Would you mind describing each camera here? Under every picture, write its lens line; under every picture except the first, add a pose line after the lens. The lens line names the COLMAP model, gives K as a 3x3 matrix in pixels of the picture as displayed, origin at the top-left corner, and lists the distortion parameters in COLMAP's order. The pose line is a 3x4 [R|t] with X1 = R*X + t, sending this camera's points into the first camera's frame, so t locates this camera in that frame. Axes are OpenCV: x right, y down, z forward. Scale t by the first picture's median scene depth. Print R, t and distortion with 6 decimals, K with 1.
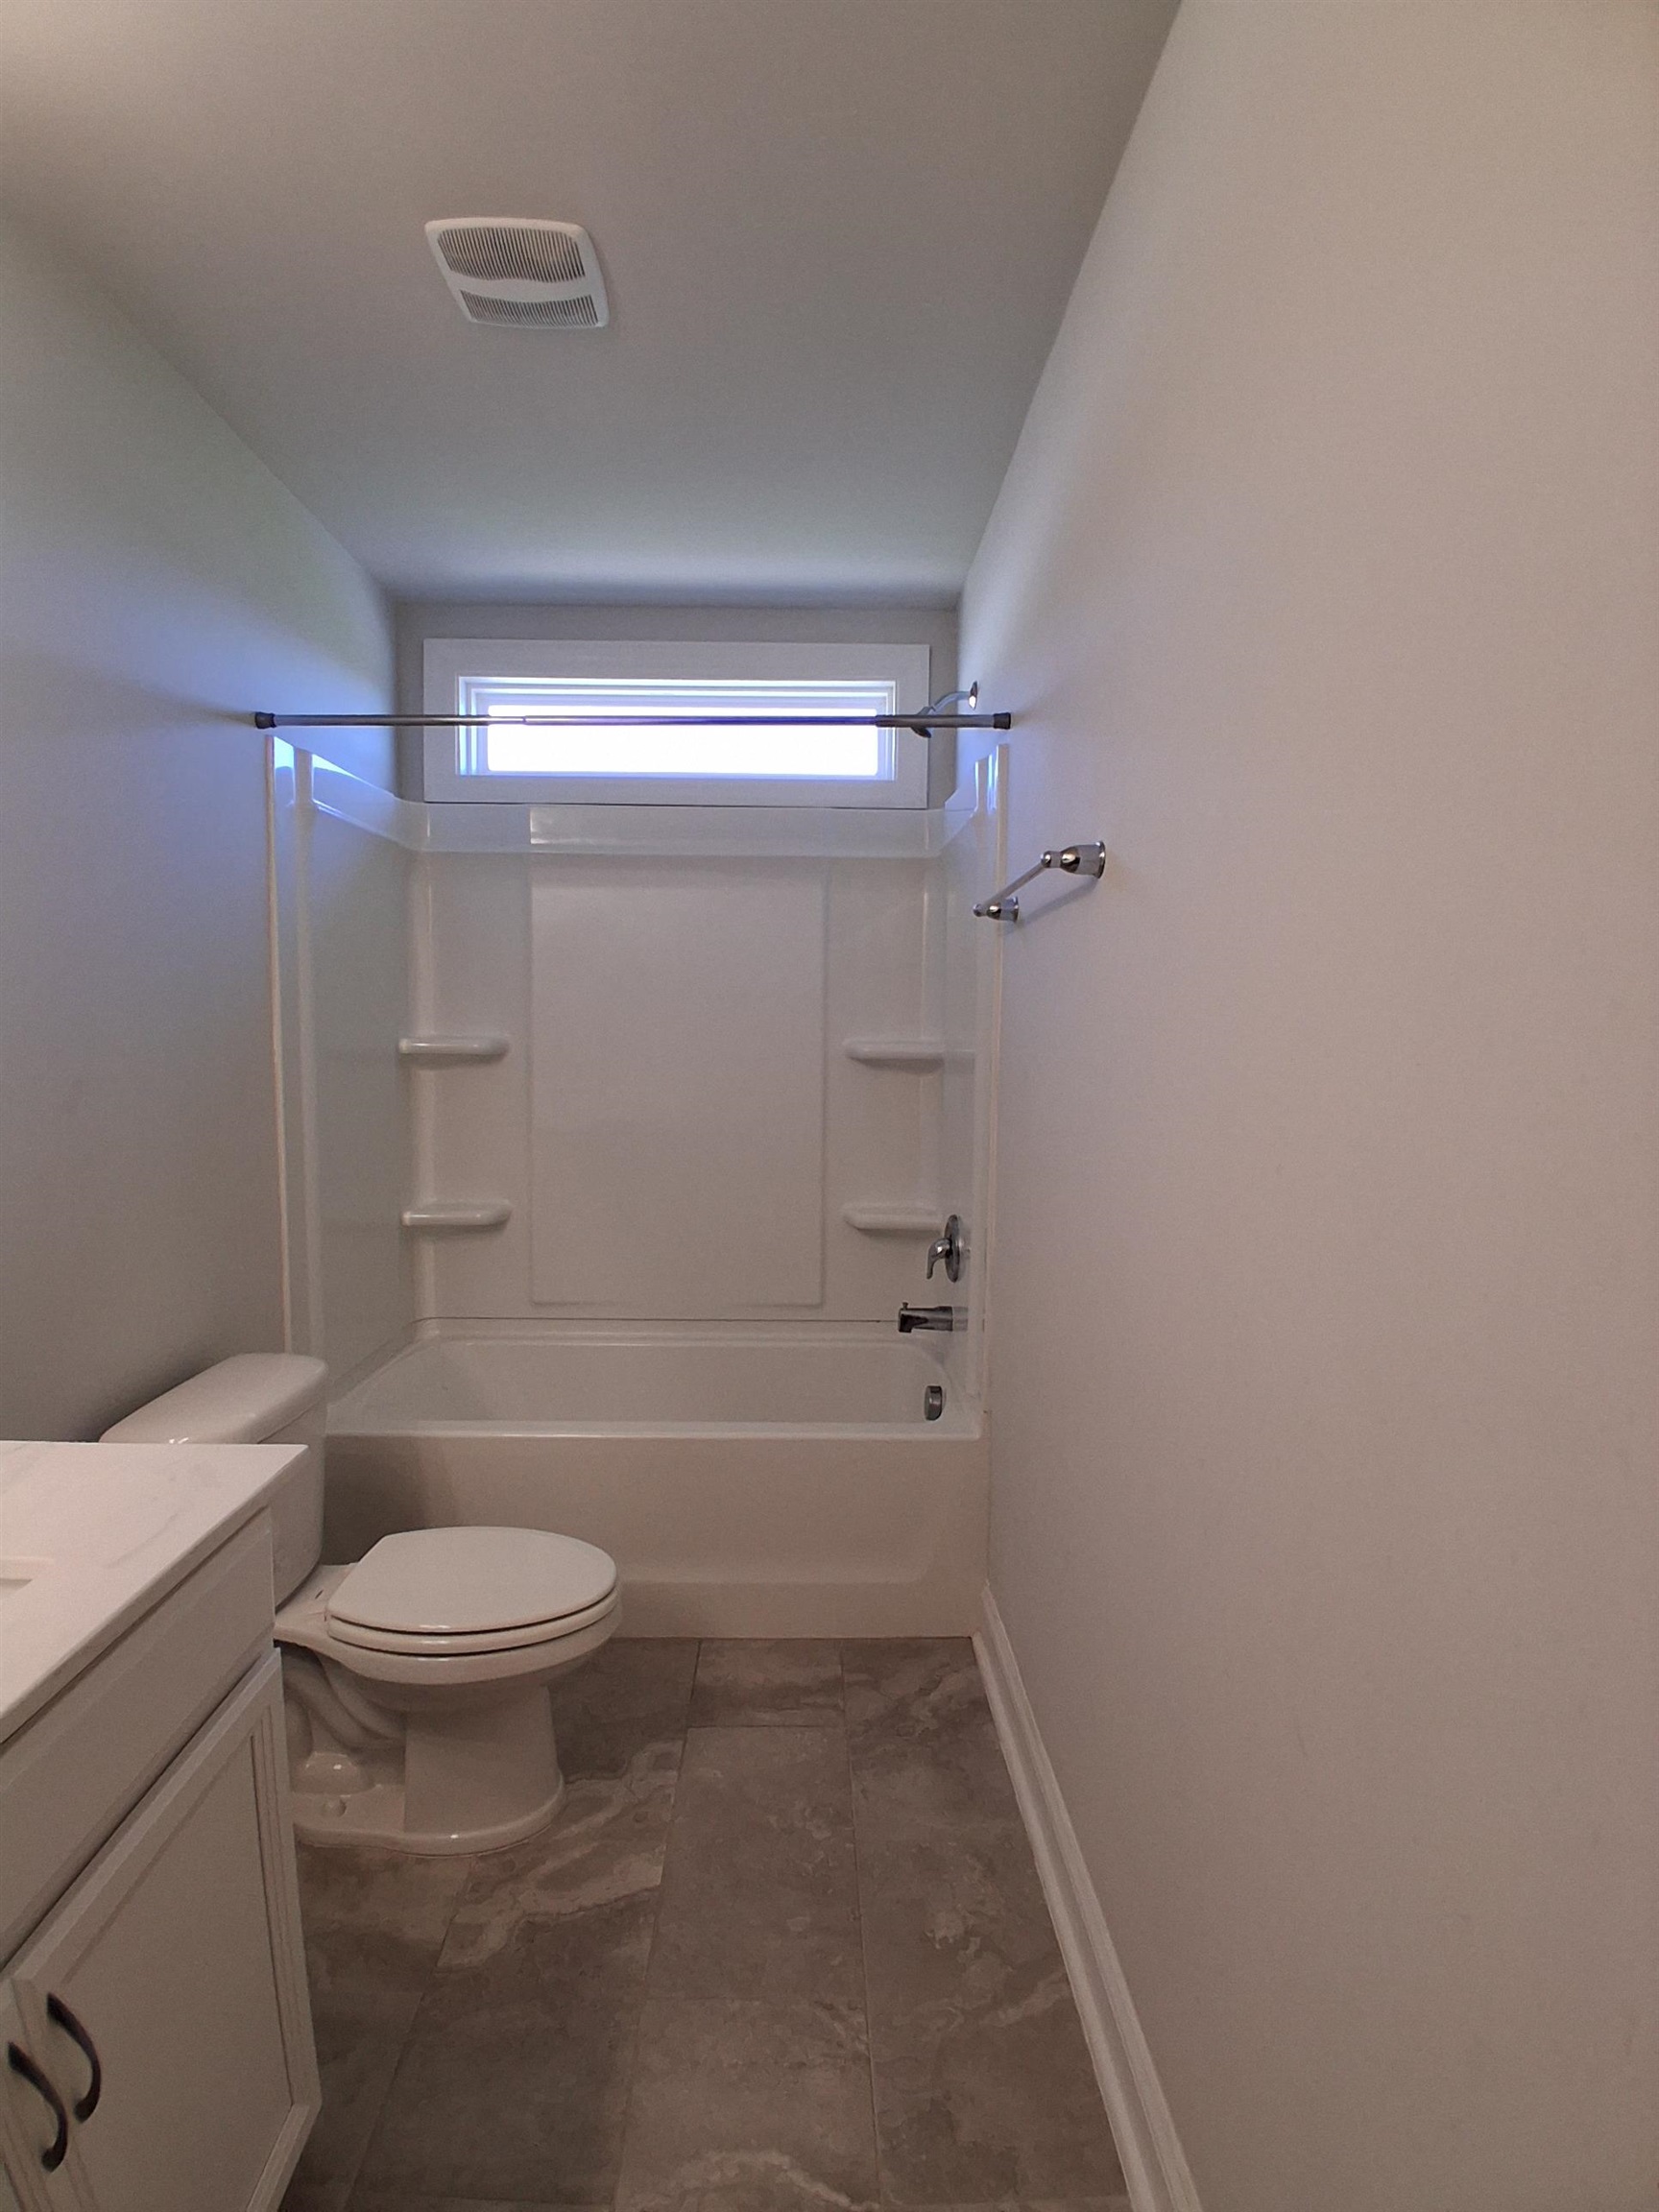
lens RADIAL K [[1103.1, 0, 824.4], [0, 1103.1, 1113.0], [0, 0, 1]] dist [0.022358, -0.061888]
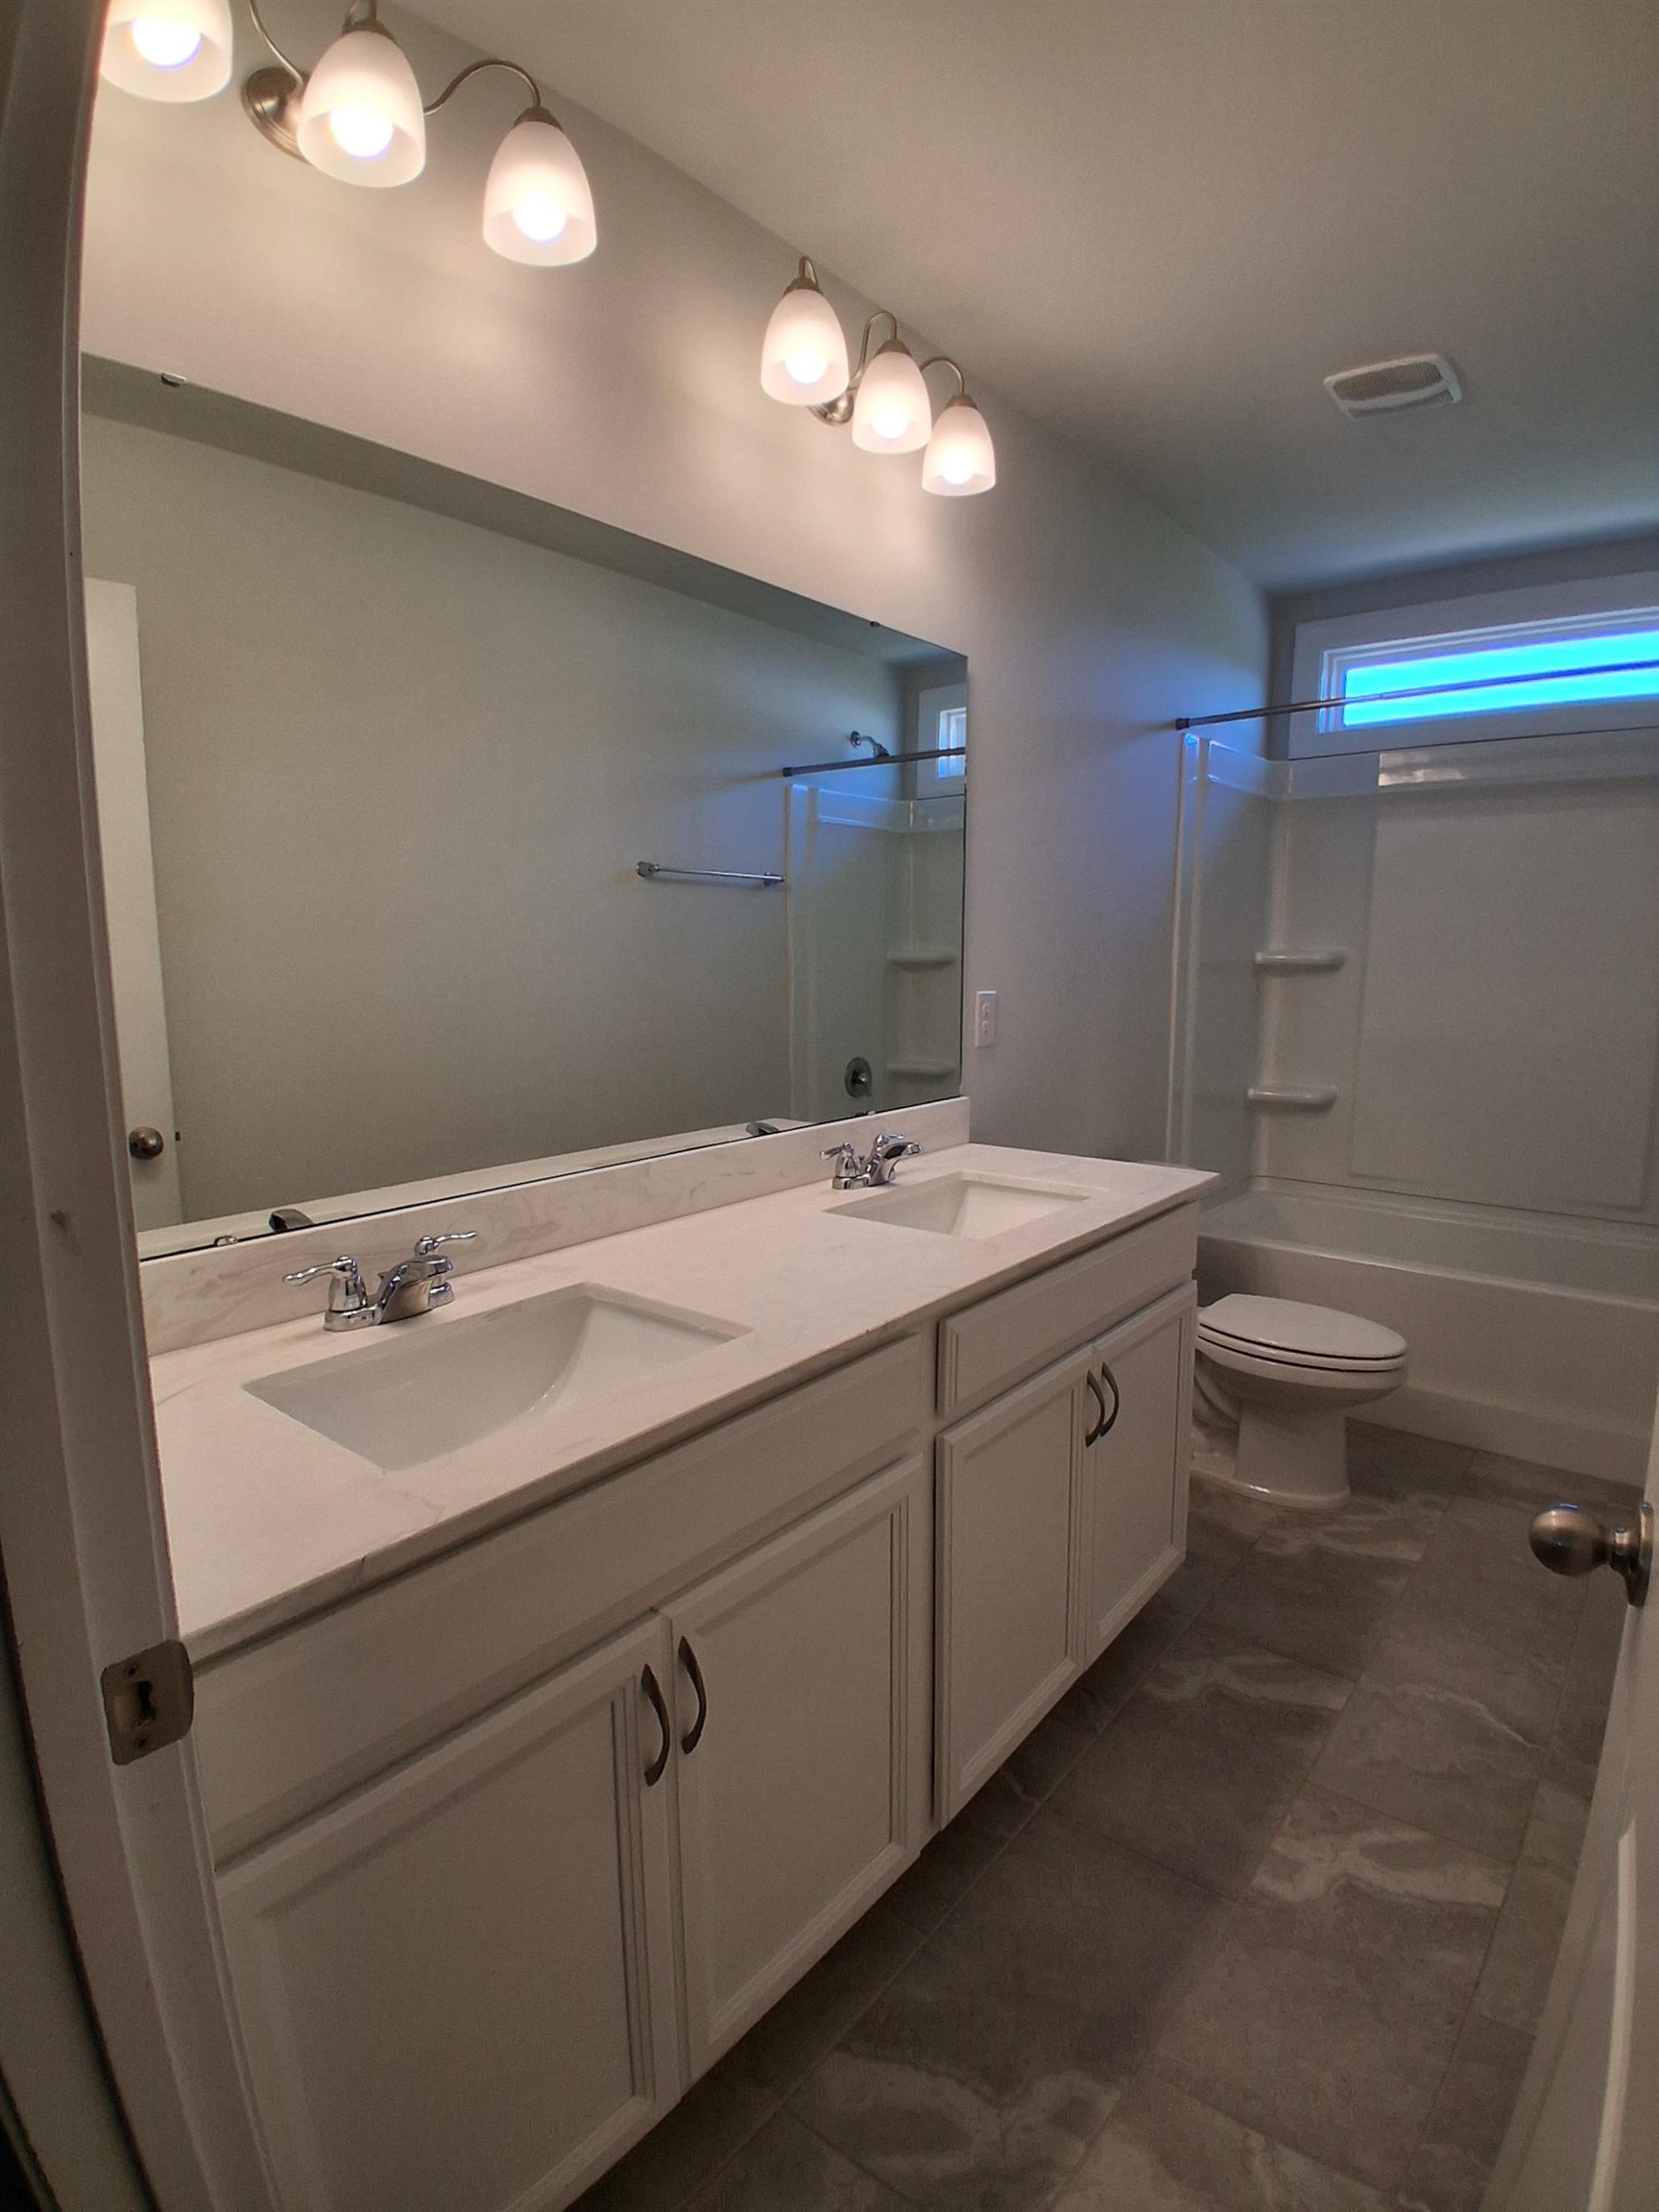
lens RADIAL K [[1103.1, 0, 824.4], [0, 1103.1, 1113.0], [0, 0, 1]] dist [0.022358, -0.061888]
pose [[0.761138, 0.081830, -0.643407, 0.110807], [-0.040724, 0.996081, 0.078509, 0.056514], [0.647310, -0.033554, 0.761488, -0.455381]]
